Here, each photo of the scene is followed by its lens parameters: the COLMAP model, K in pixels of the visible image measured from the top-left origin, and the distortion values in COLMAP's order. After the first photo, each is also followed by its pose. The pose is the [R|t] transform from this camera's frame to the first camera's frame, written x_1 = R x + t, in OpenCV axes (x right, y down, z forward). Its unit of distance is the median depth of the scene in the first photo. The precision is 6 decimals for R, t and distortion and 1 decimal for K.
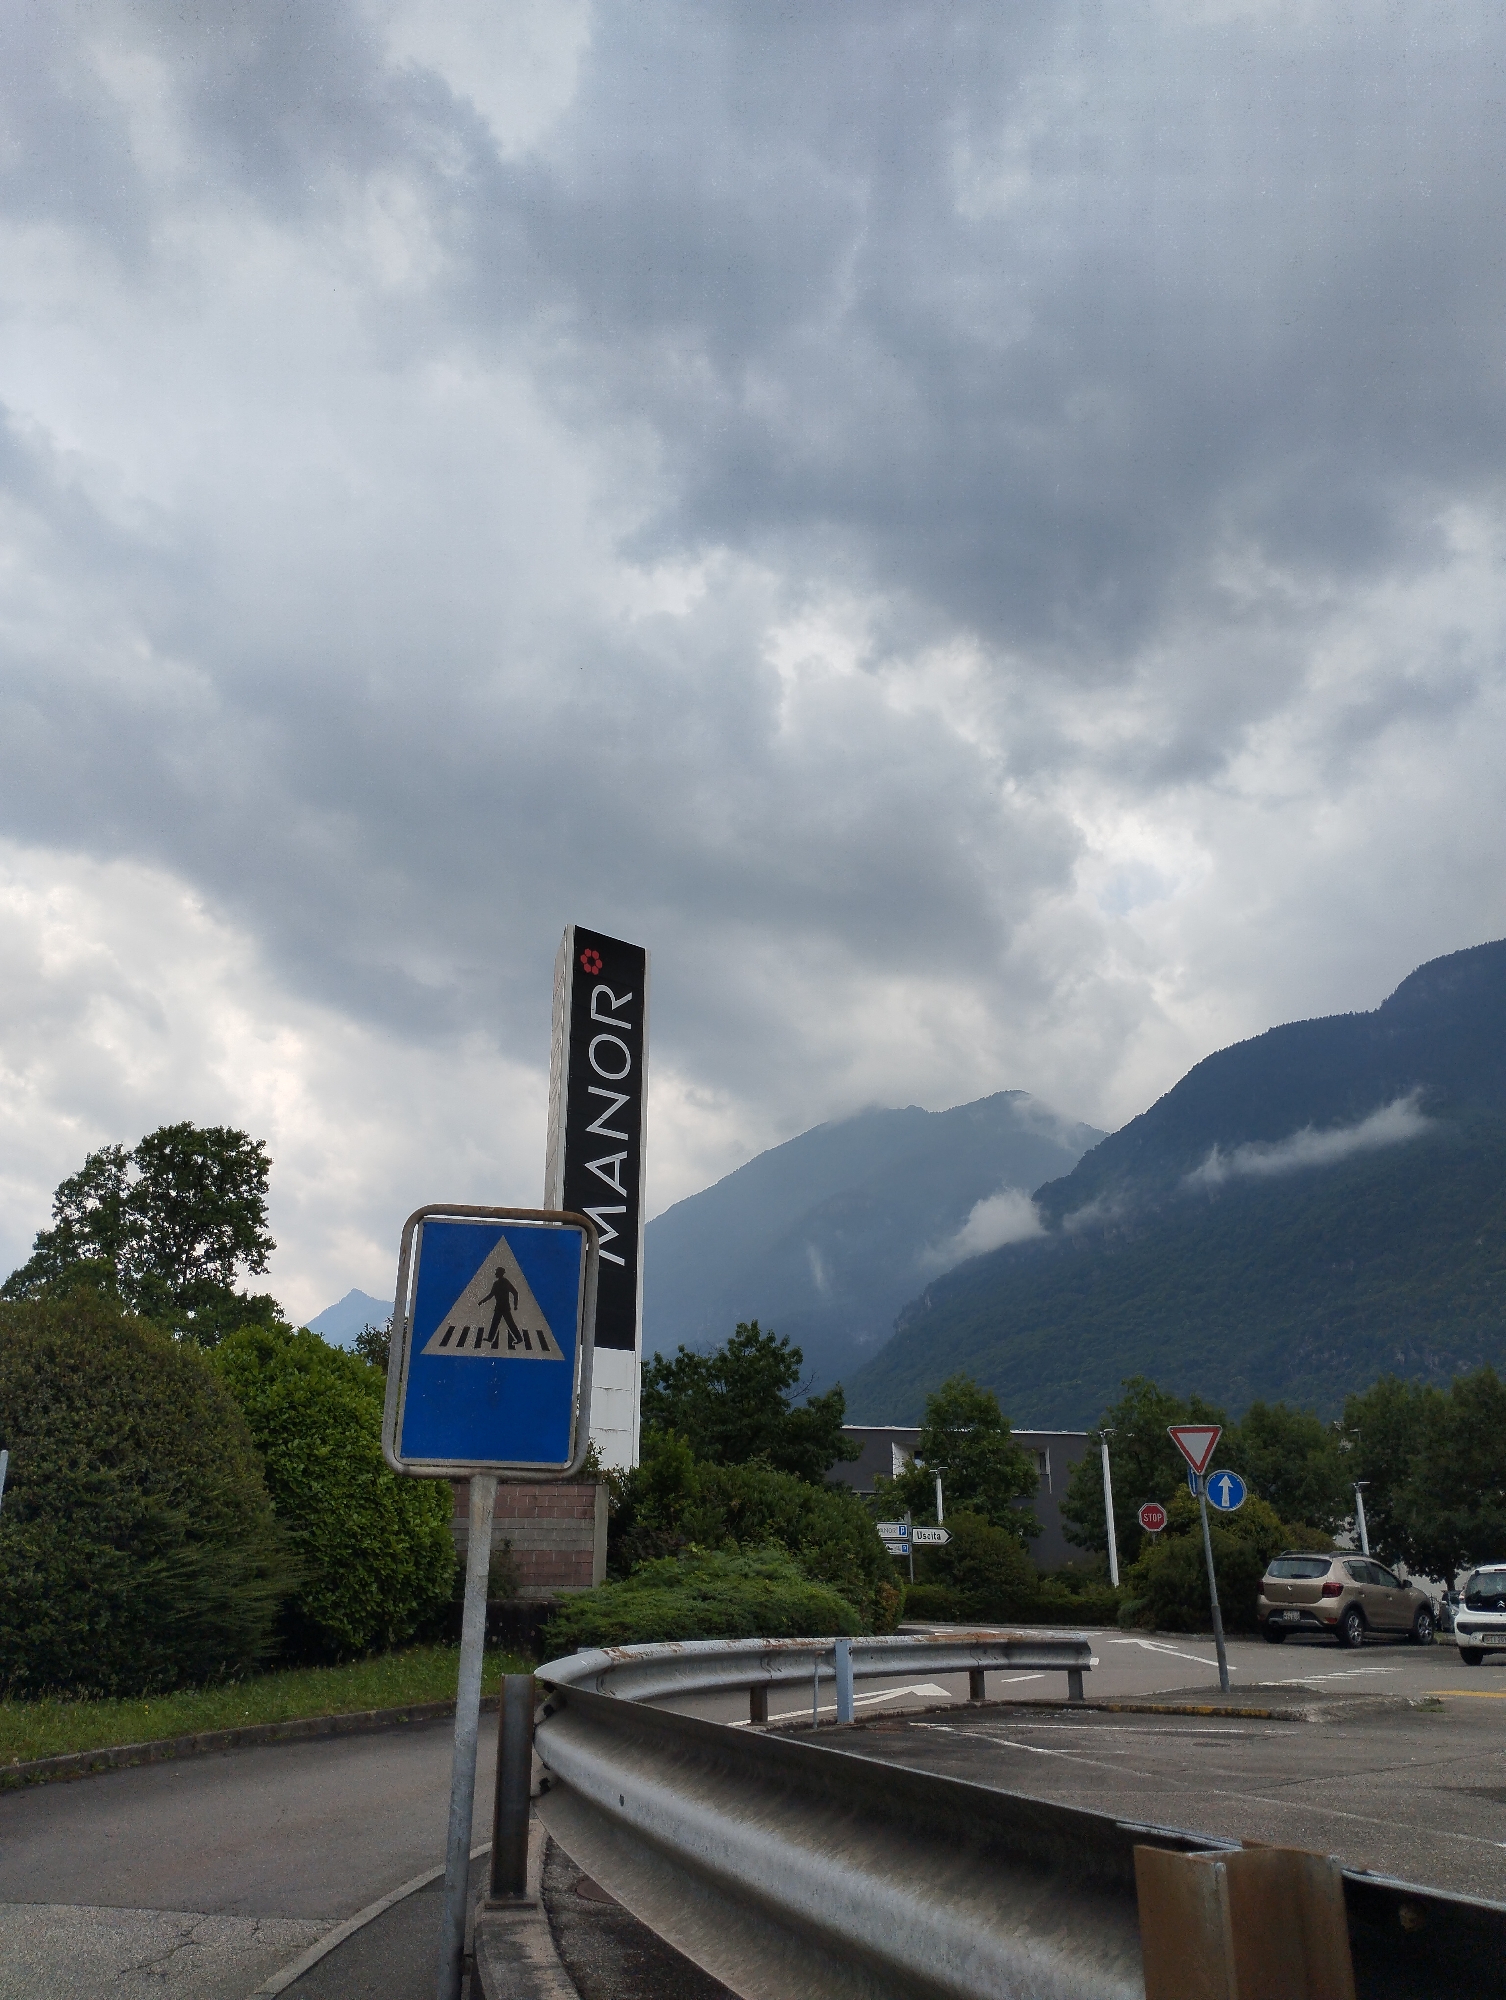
lens RADIAL K [[1638.0, 0, 753.0], [0, 1638.0, 1000.0], [0, 0, 1]] dist [0.095872, -0.131060]
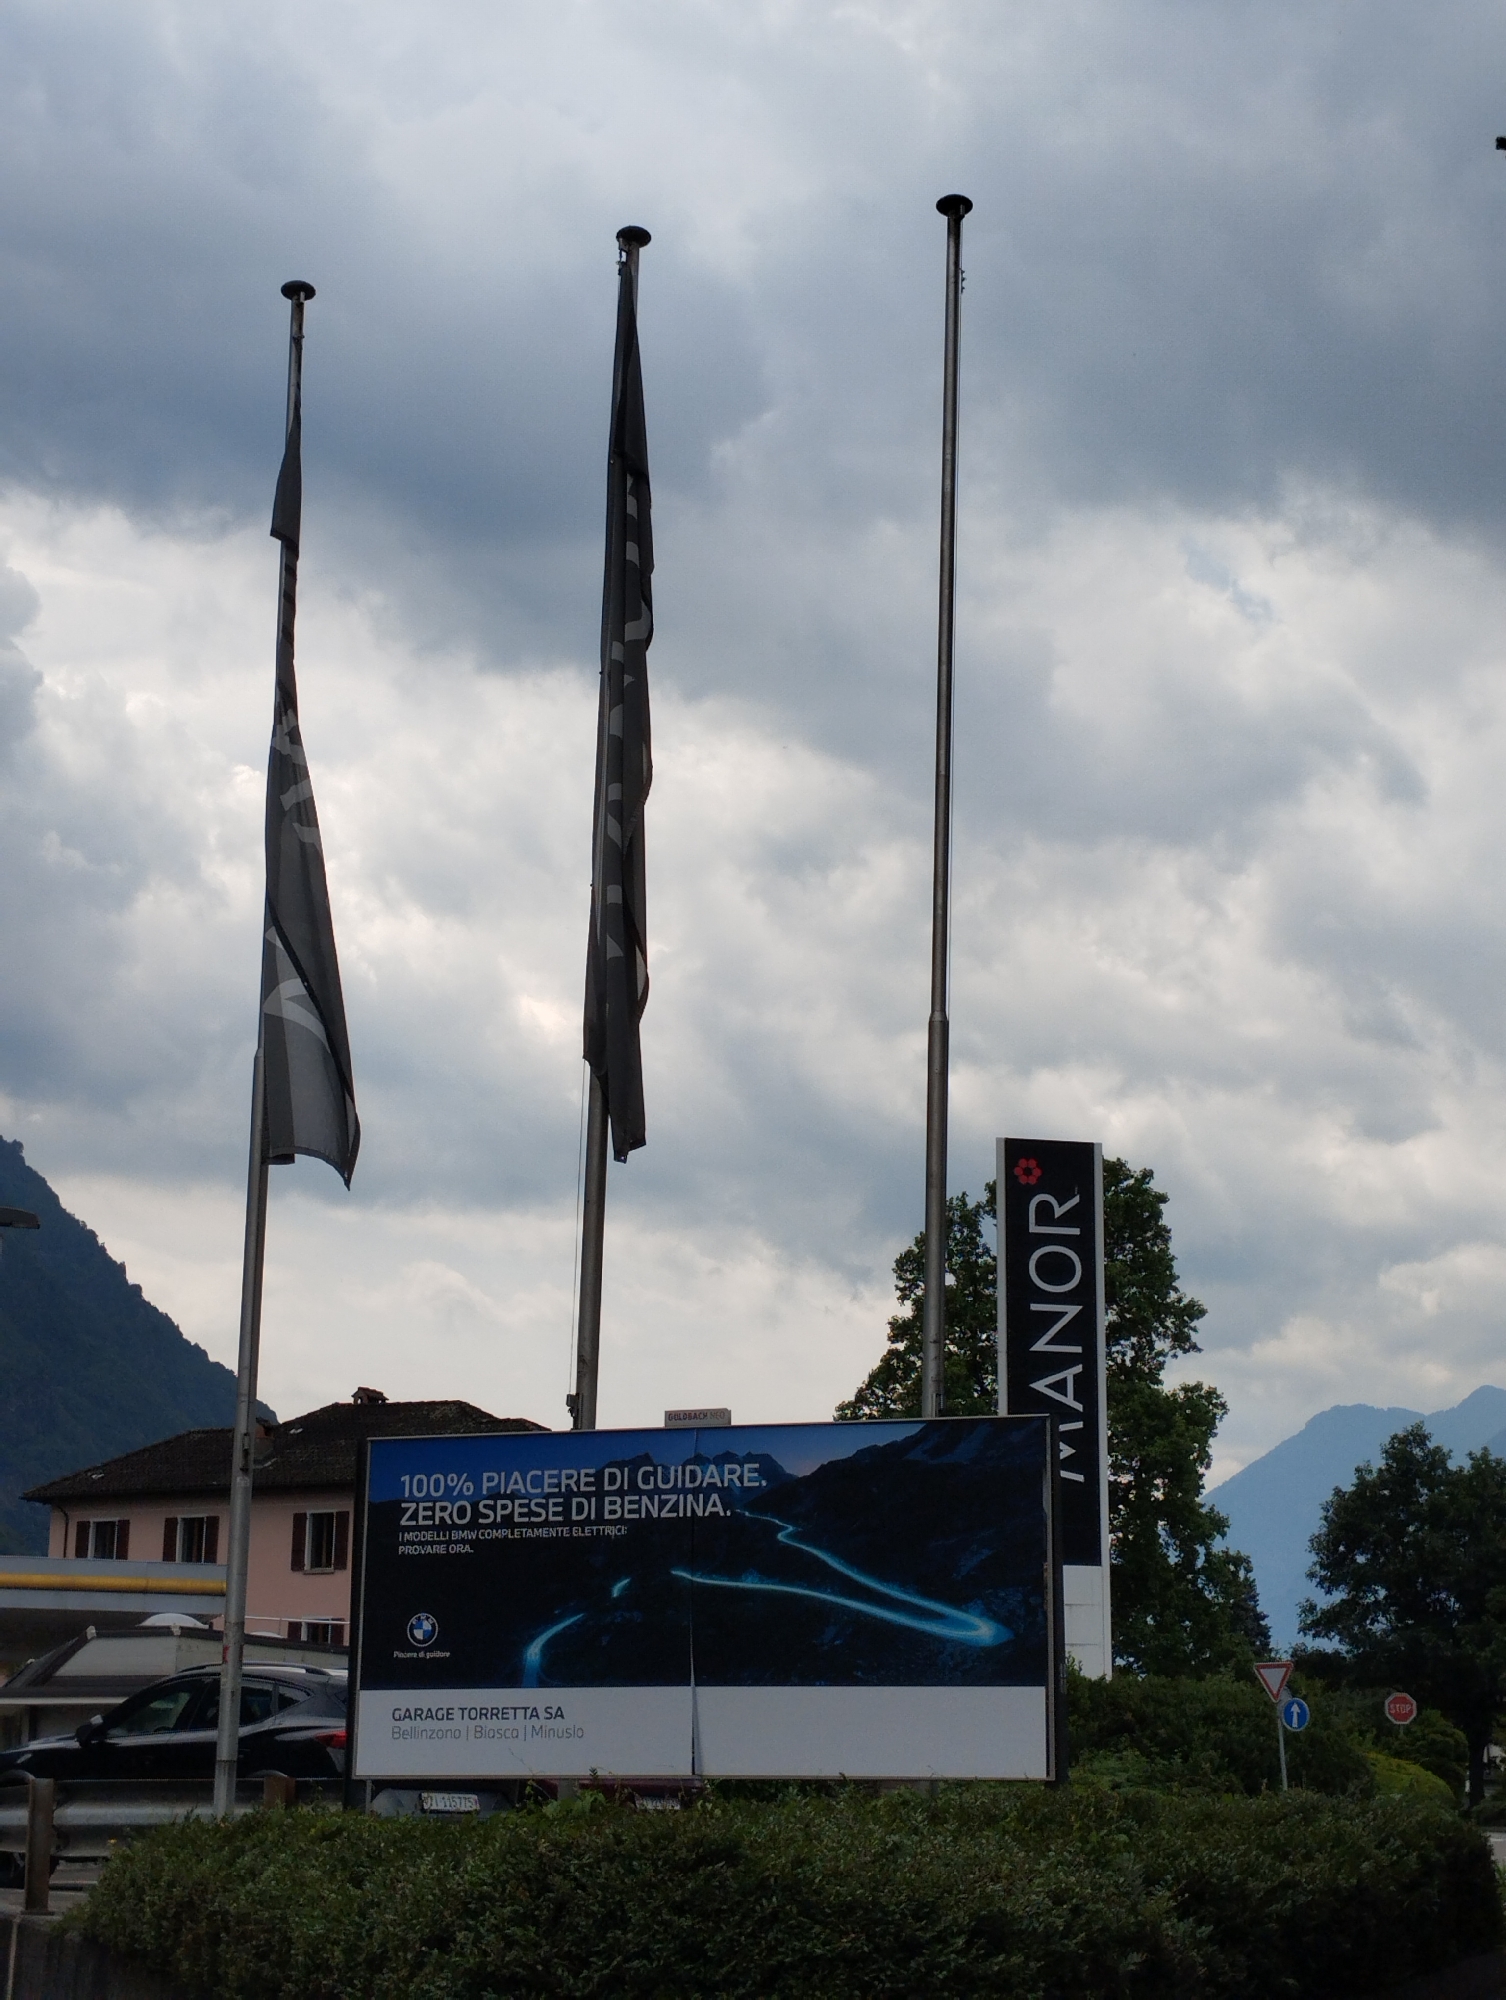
lens RADIAL K [[3329.5, 0, 753.0], [0, 3329.5, 1000.0], [0, 0, 1]] dist [0.135930, -0.041179]
pose [[0.852267, -0.118763, -0.509447, 1.264940], [0.173315, 0.982989, 0.060786, -0.439480], [0.493562, -0.140100, 0.858352, -1.242379]]
